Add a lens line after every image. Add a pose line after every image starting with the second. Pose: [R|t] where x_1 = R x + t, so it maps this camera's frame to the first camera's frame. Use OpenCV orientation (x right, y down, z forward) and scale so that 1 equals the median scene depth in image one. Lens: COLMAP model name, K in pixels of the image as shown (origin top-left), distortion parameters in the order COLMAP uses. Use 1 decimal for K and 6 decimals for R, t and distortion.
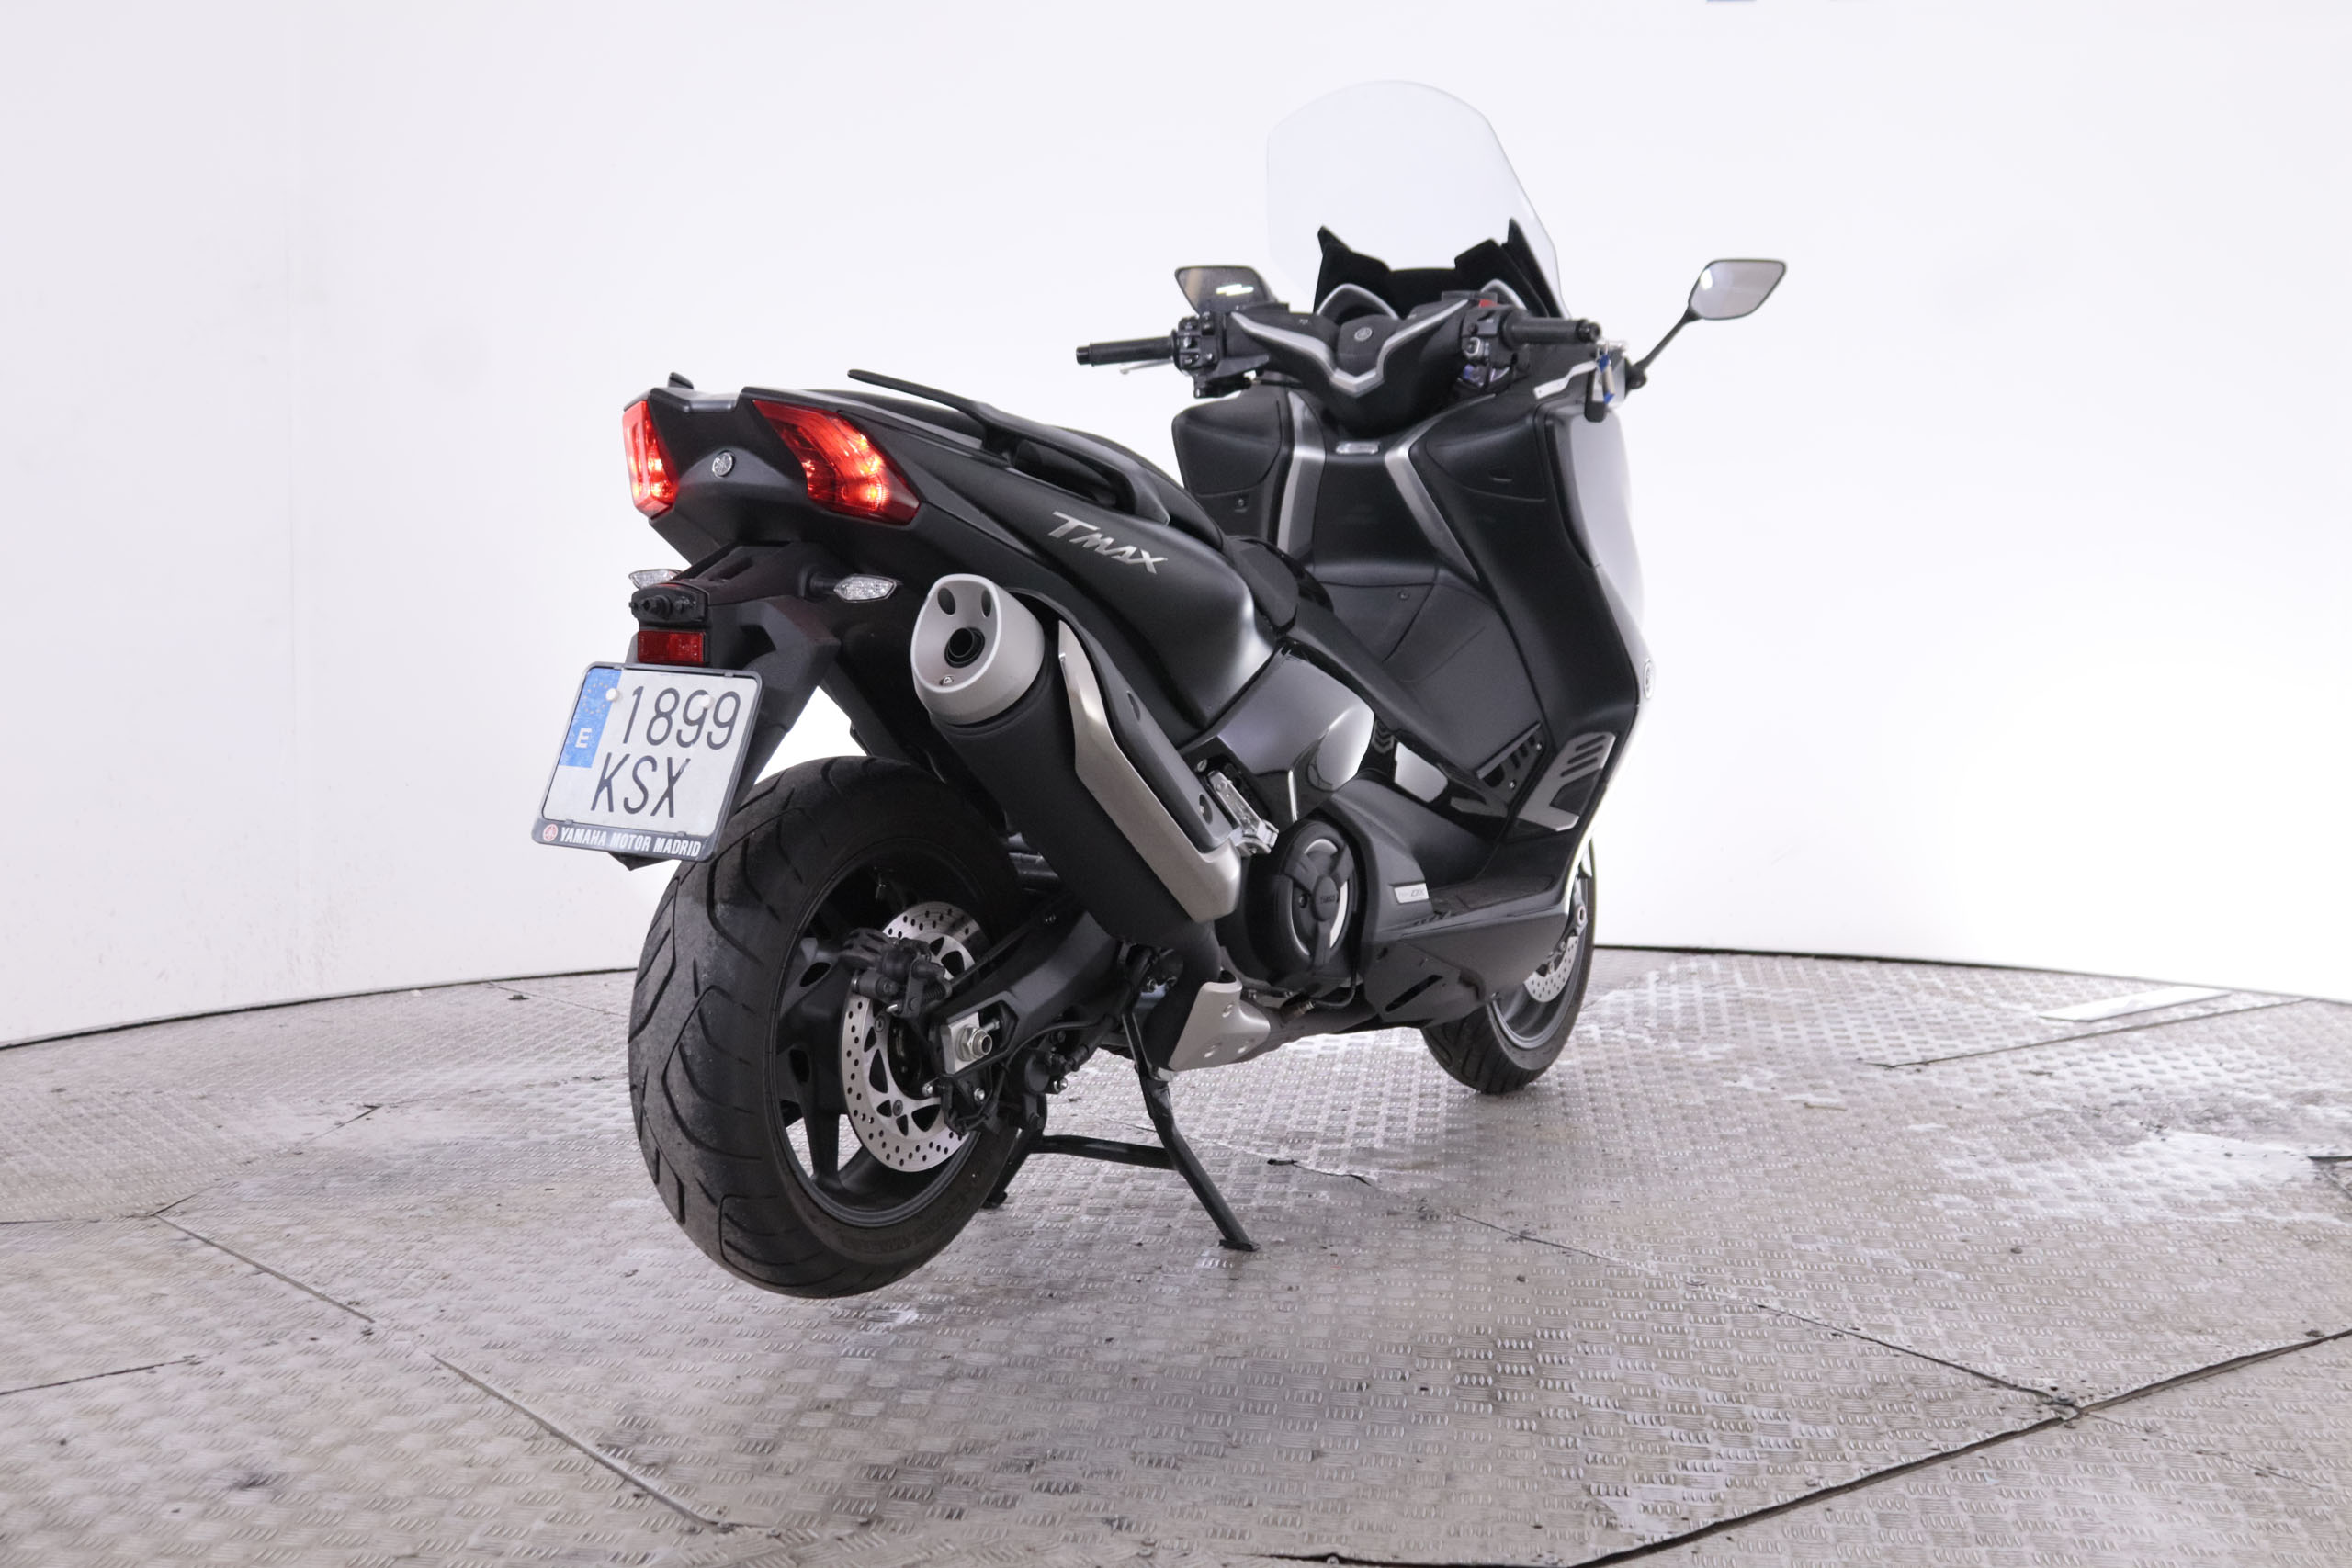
lens RADIAL K [[2846.8, 0, 1176.0], [0, 2846.8, 784.0], [0, 0, 1]] dist [-0.096373, -0.007285]
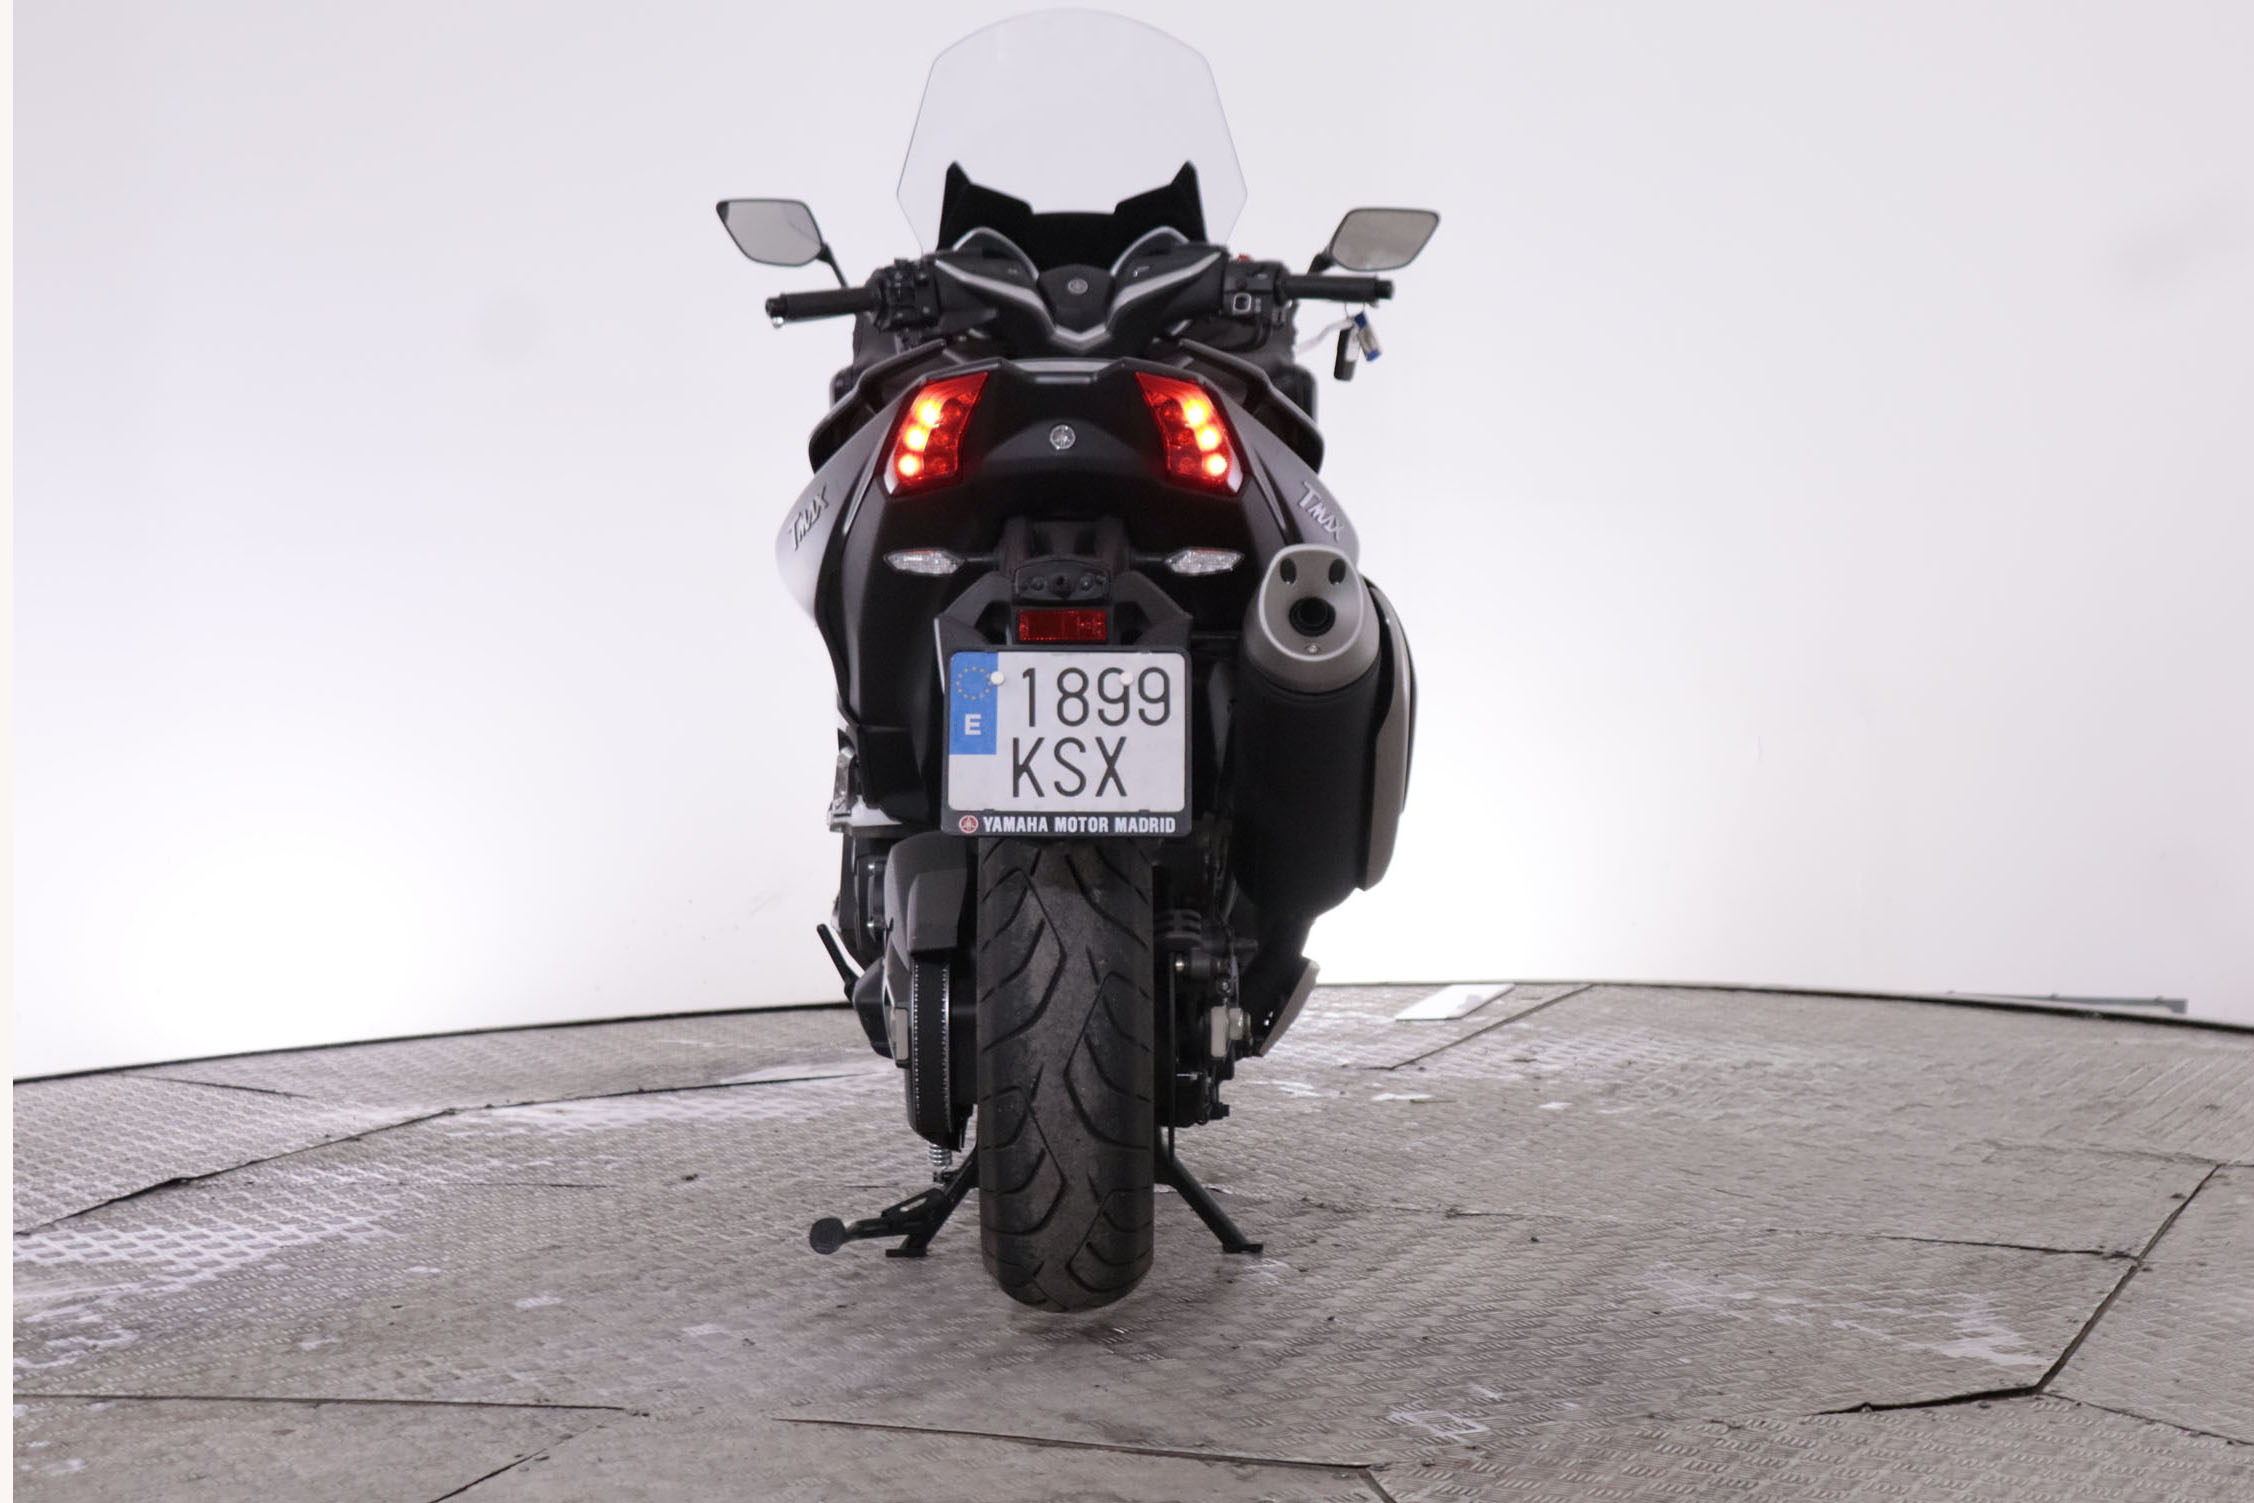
lens RADIAL K [[4342.5, 0, 1128.6], [0, 4342.5, 790.1], [0, 0, 1]] dist [-0.041088, -0.045547]
pose [[0.845345, -0.056029, 0.531274, -0.942668], [0.068689, 0.997630, -0.004085, 0.015301], [-0.529786, 0.039946, 0.847190, -0.267417]]
